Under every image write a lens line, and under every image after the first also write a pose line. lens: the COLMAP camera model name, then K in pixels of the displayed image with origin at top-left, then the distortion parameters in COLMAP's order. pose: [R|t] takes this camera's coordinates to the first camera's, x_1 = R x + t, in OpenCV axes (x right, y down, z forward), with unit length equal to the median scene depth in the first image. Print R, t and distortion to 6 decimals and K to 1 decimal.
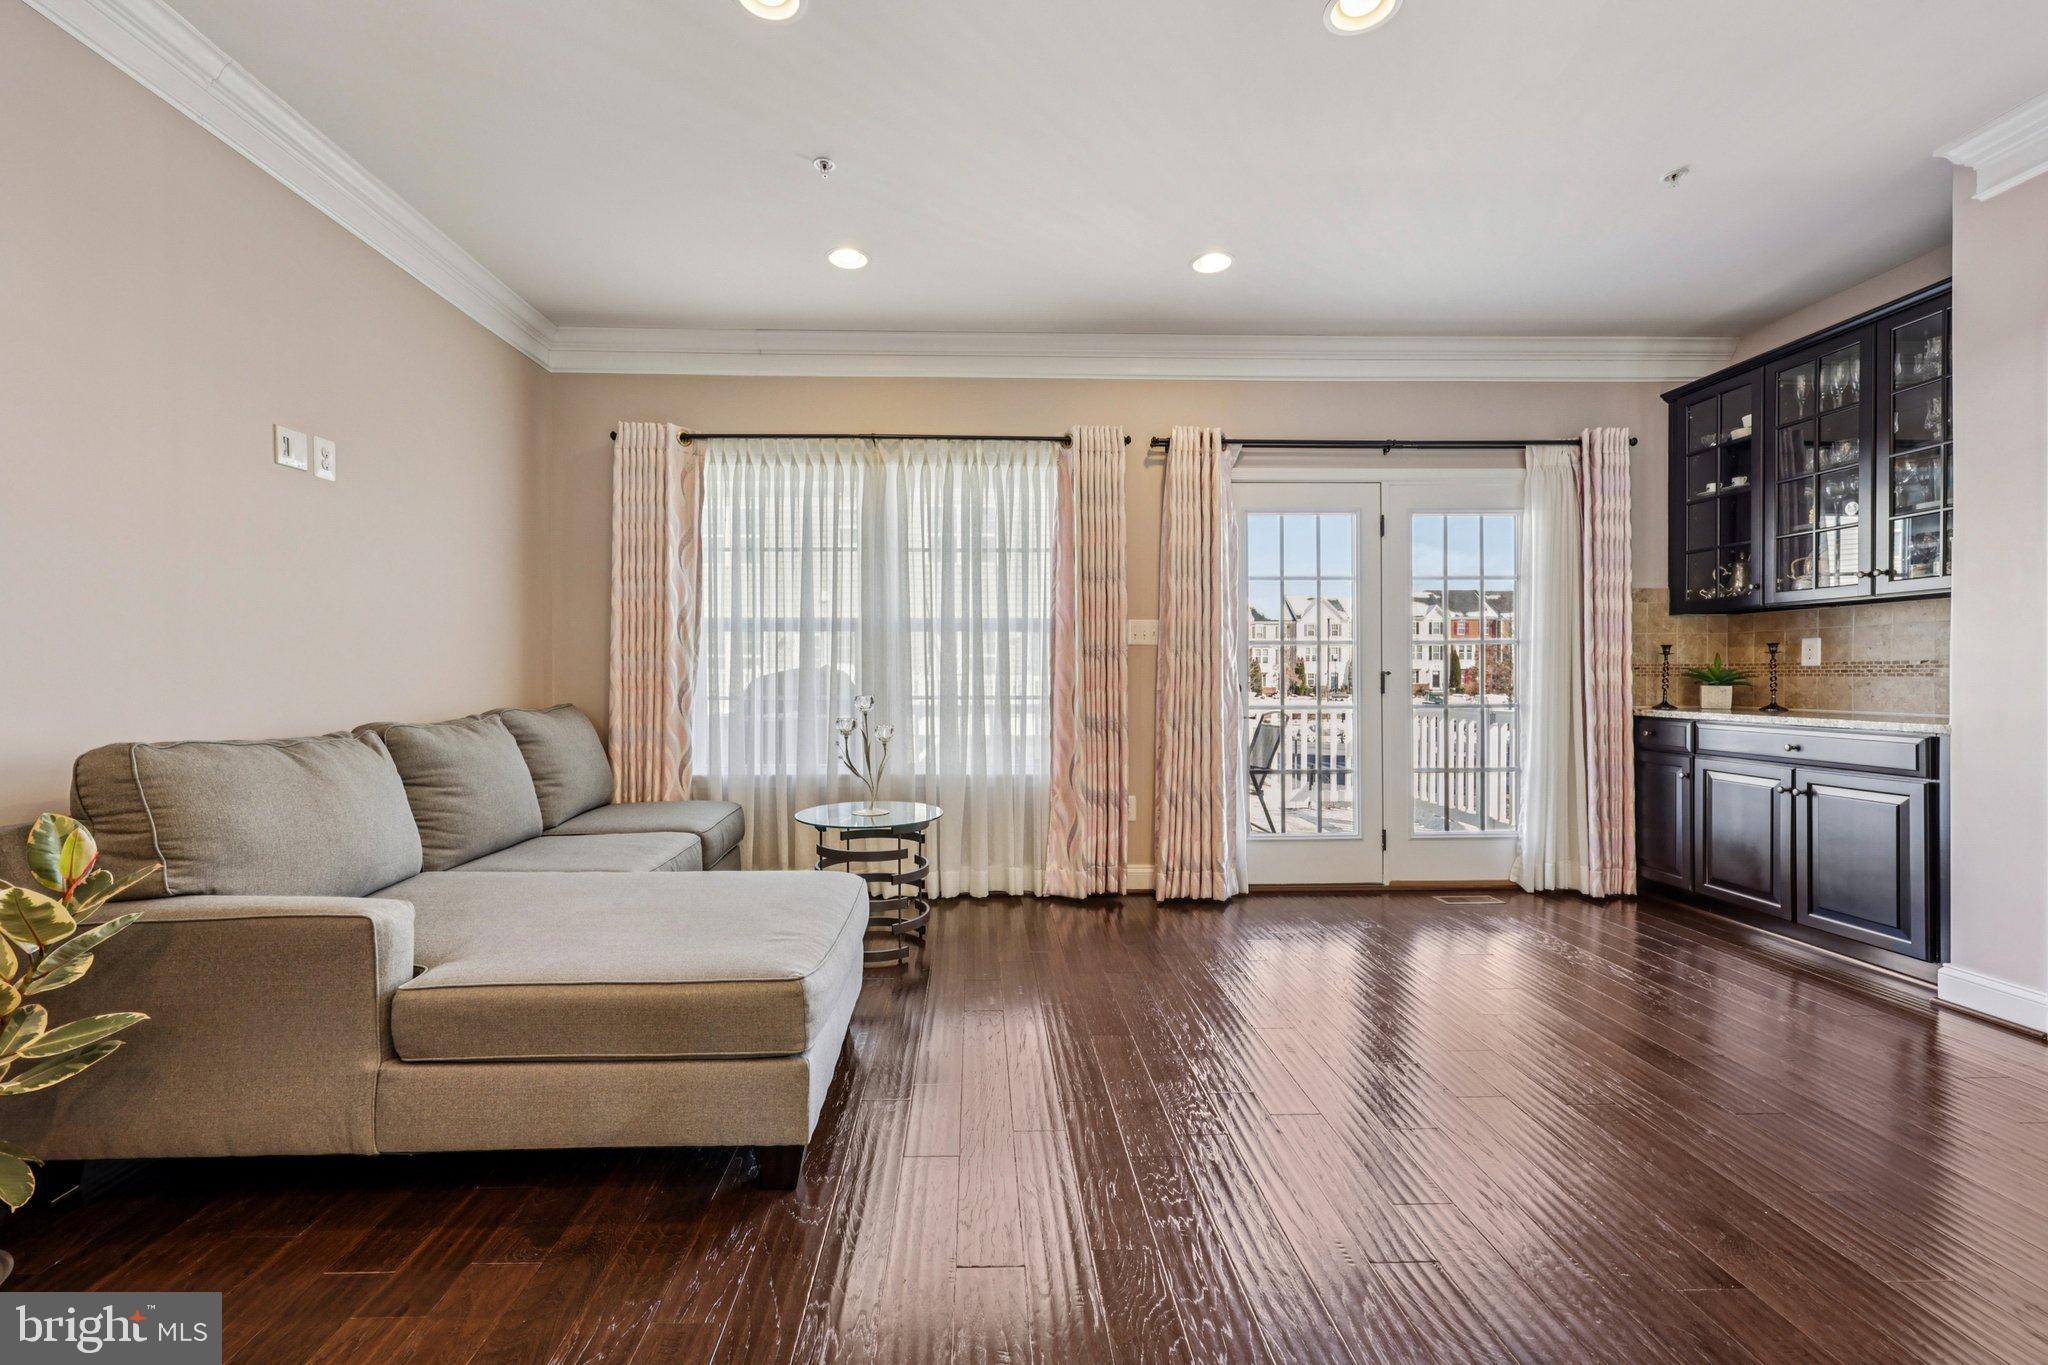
lens RADIAL K [[835.8, 0, 984.9], [0, 835.8, 686.4], [0, 0, 1]] dist [0.005839, -0.000133]
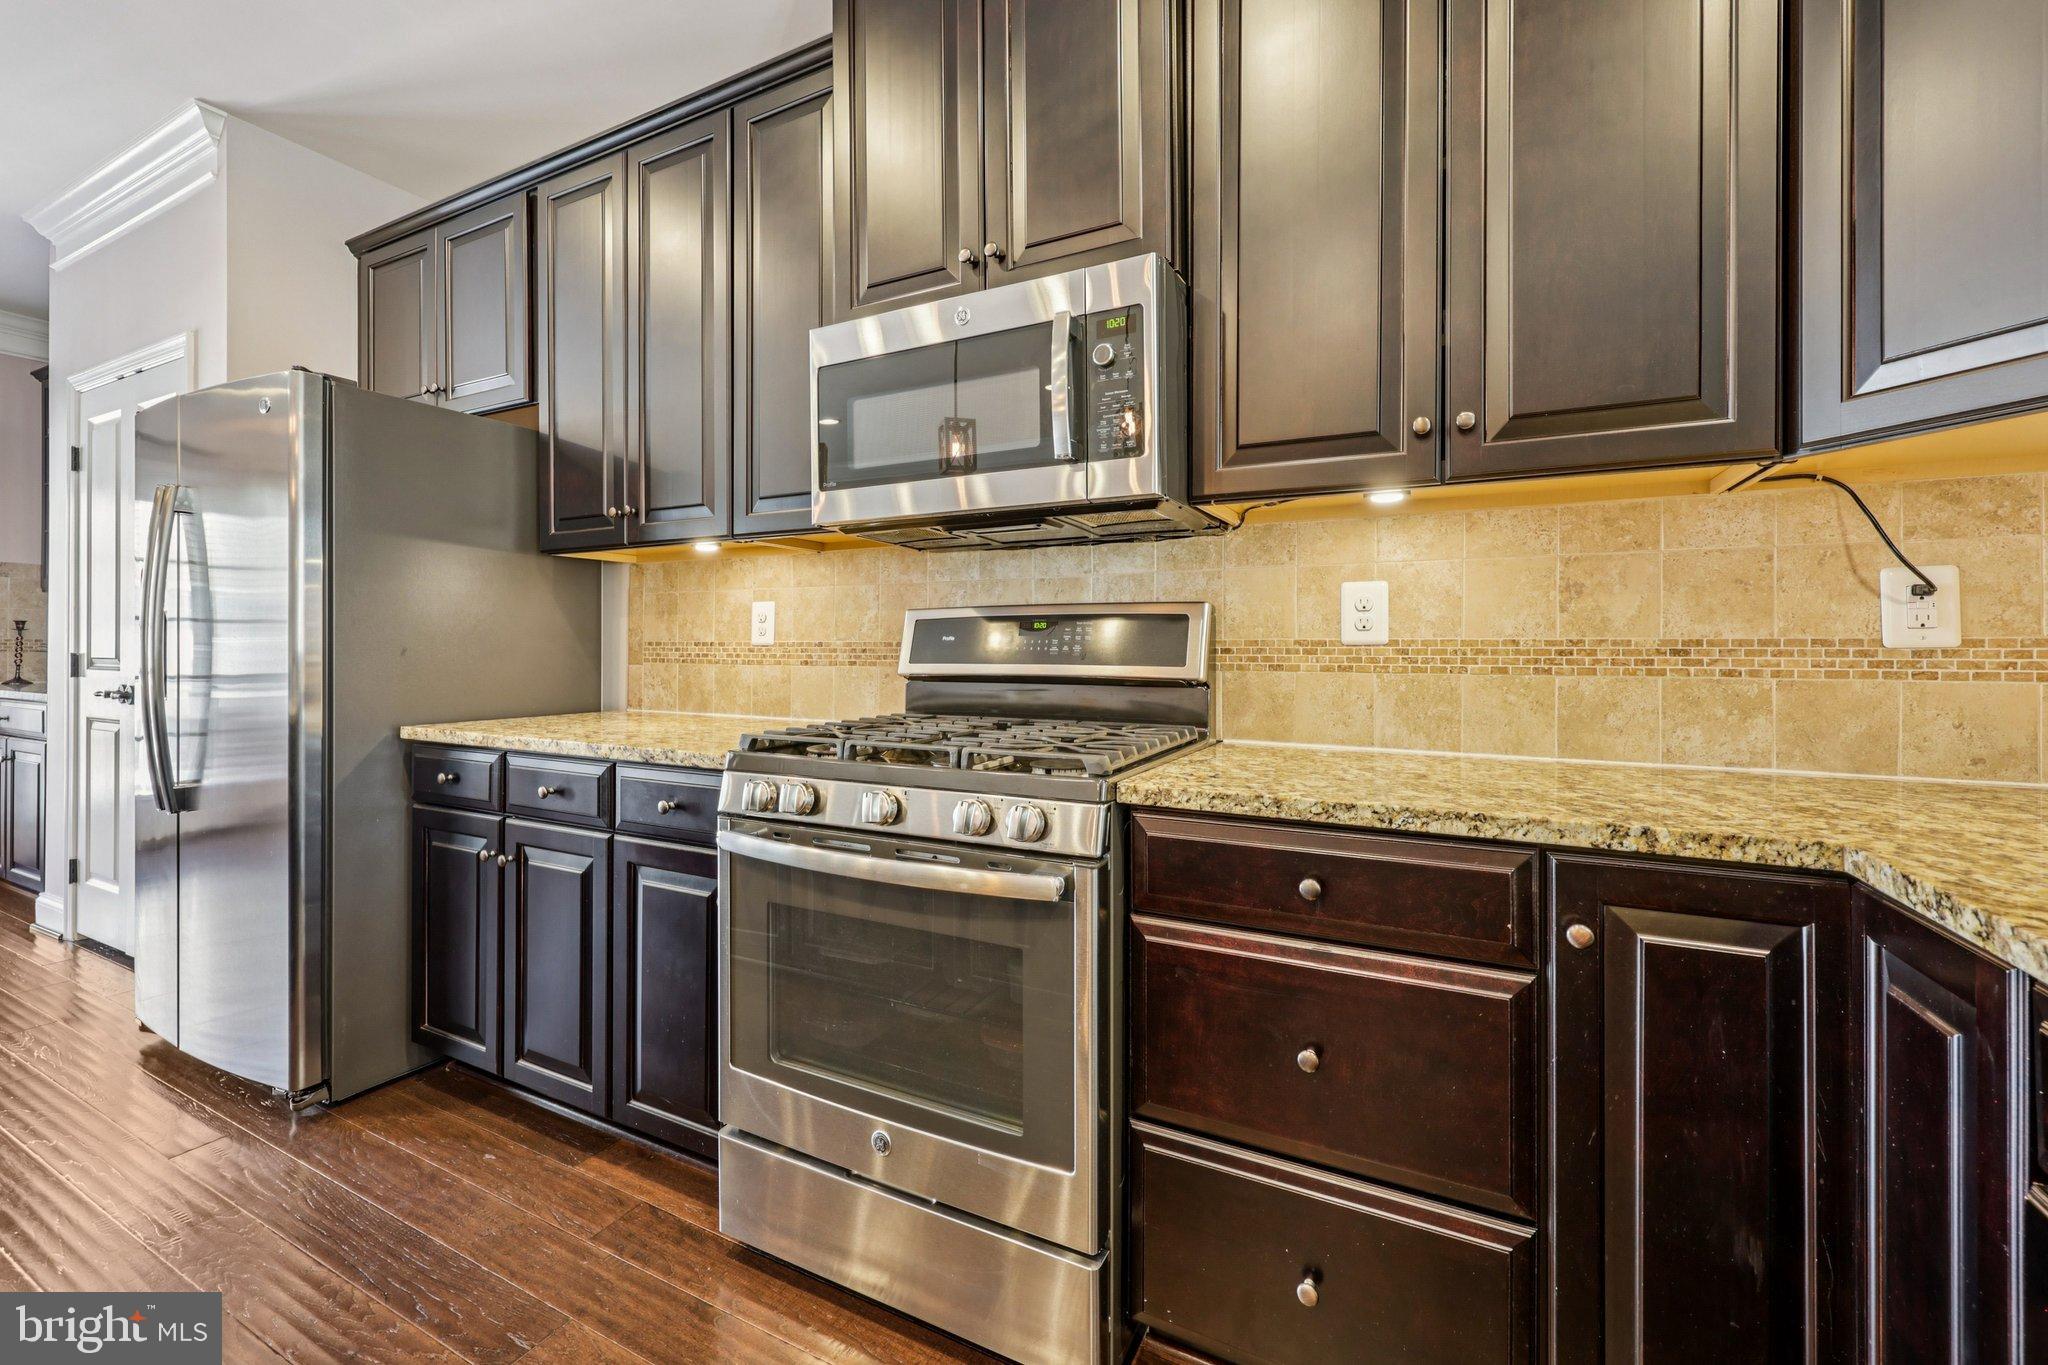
lens RADIAL K [[835.8, 0, 1055.2], [0, 835.8, 647.8], [0, 0, 1]] dist [0.005839, -0.000133]
pose [[0.452328, 0.011088, 0.891783, 0.507502], [0.004963, 0.999876, -0.014950, 0.003357], [-0.891838, 0.011189, 0.452217, -0.564351]]
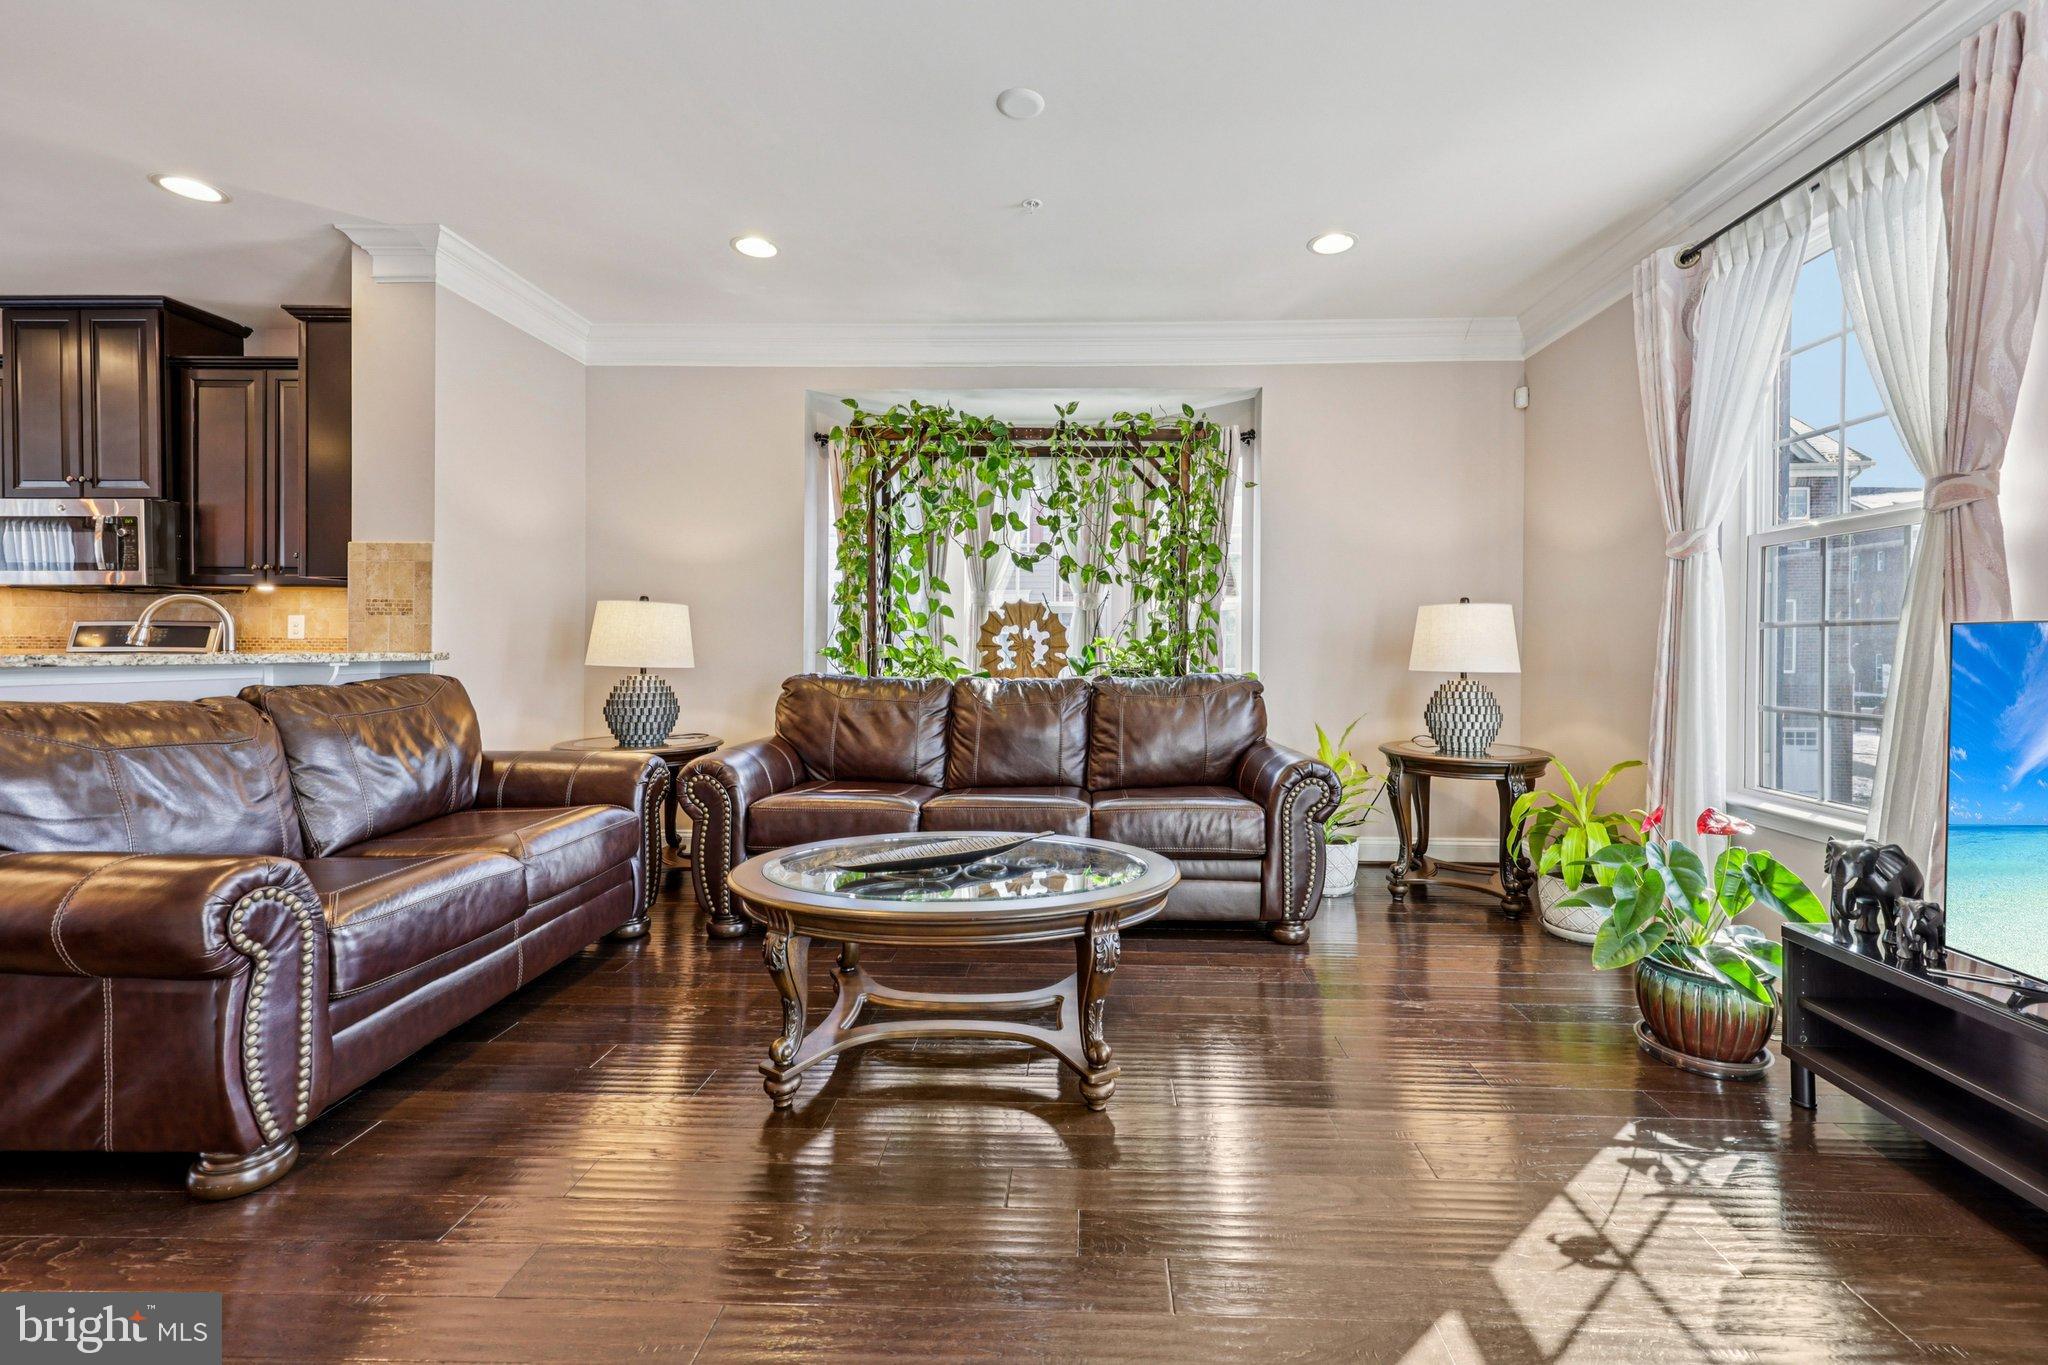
lens RADIAL K [[835.8, 0, 1075.8], [0, 835.8, 662.3], [0, 0, 1]] dist [0.005839, -0.000133]
pose [[0.026400, -0.016093, 0.999522, -0.130257], [0.006936, 0.999849, 0.015915, 0.016086], [-0.999627, 0.006513, 0.026508, -1.572883]]
